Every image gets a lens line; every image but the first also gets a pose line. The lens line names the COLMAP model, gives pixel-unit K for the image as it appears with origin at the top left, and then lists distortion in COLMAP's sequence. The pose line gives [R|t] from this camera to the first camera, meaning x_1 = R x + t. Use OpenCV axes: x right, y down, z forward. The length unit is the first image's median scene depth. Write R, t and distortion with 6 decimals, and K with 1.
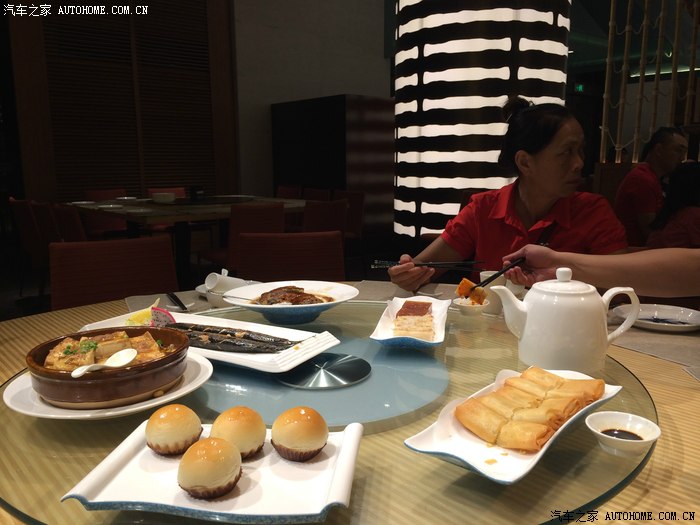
lens RADIAL K [[597.8, 0, 350.0], [0, 597.8, 262.5], [0, 0, 1]] dist [0.087382, -0.117802]
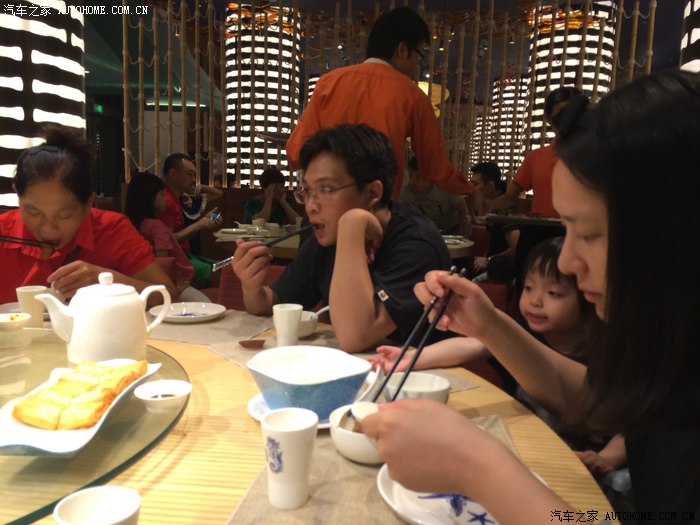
lens RADIAL K [[597.8, 0, 350.0], [0, 597.8, 262.5], [0, 0, 1]] dist [0.087382, -0.117802]
pose [[0.737423, -0.054537, 0.673226, -0.051436], [0.076652, 0.997053, -0.003192, 0.021433], [-0.671068, 0.053958, 0.739430, -0.109015]]
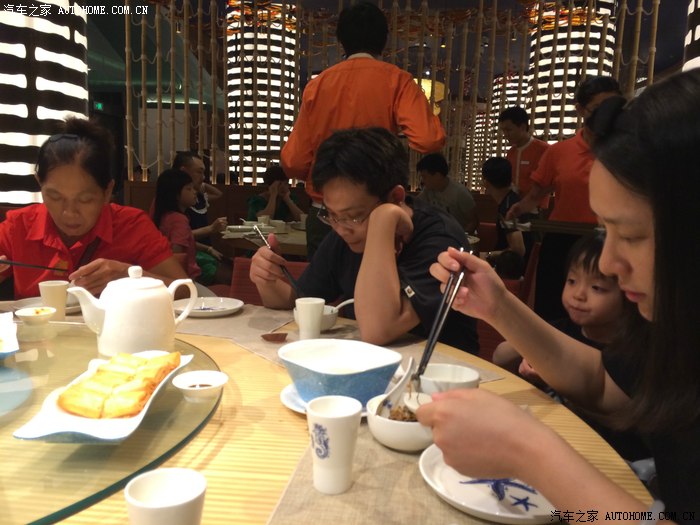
lens RADIAL K [[597.8, 0, 350.0], [0, 597.8, 262.5], [0, 0, 1]] dist [0.087382, -0.117802]
pose [[0.735448, -0.058359, 0.675064, -0.088643], [0.078374, 0.996924, 0.000798, 0.024706], [-0.673034, 0.052320, 0.737759, -0.089986]]
